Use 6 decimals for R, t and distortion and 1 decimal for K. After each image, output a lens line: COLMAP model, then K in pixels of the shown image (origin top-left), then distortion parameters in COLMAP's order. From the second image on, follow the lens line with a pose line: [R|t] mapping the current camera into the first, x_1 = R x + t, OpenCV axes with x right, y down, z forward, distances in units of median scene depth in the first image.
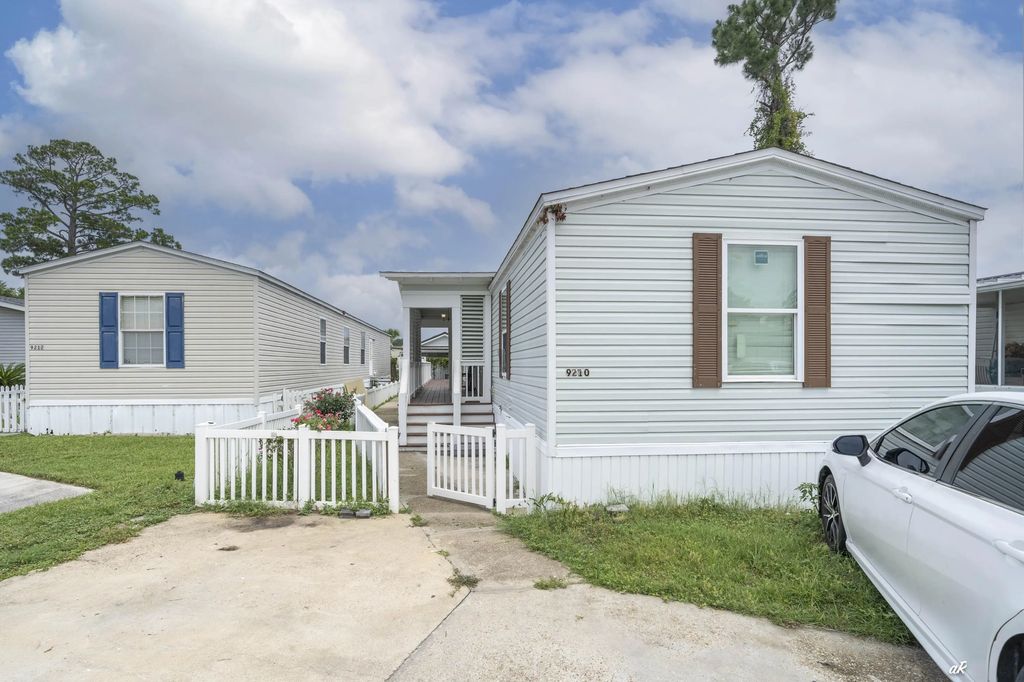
lens RADIAL K [[461.4, 0, 484.2], [0, 461.4, 364.5], [0, 0, 1]] dist [0.001021, -0.000299]
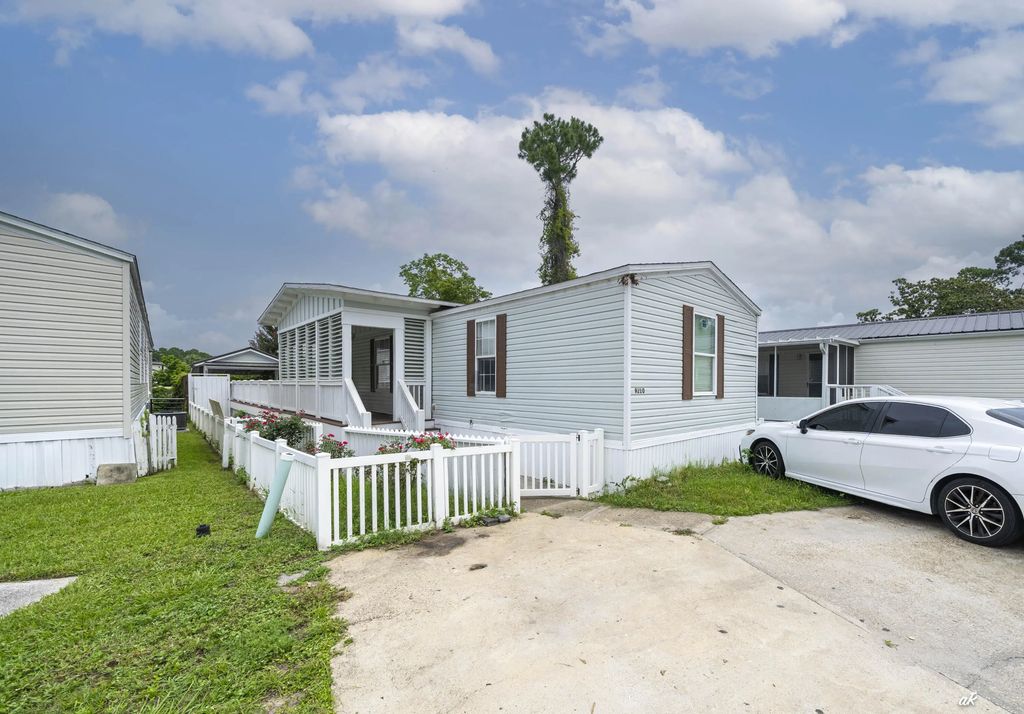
lens RADIAL K [[397.3, 0, 560.0], [0, 397.3, 384.9], [0, 0, 1]] dist [-0.001077, -0.000096]
pose [[0.785313, 0.003399, 0.619089, -0.743396], [-0.004882, 0.999988, 0.000703, -0.000080], [-0.619079, -0.003575, 0.785320, 0.163219]]
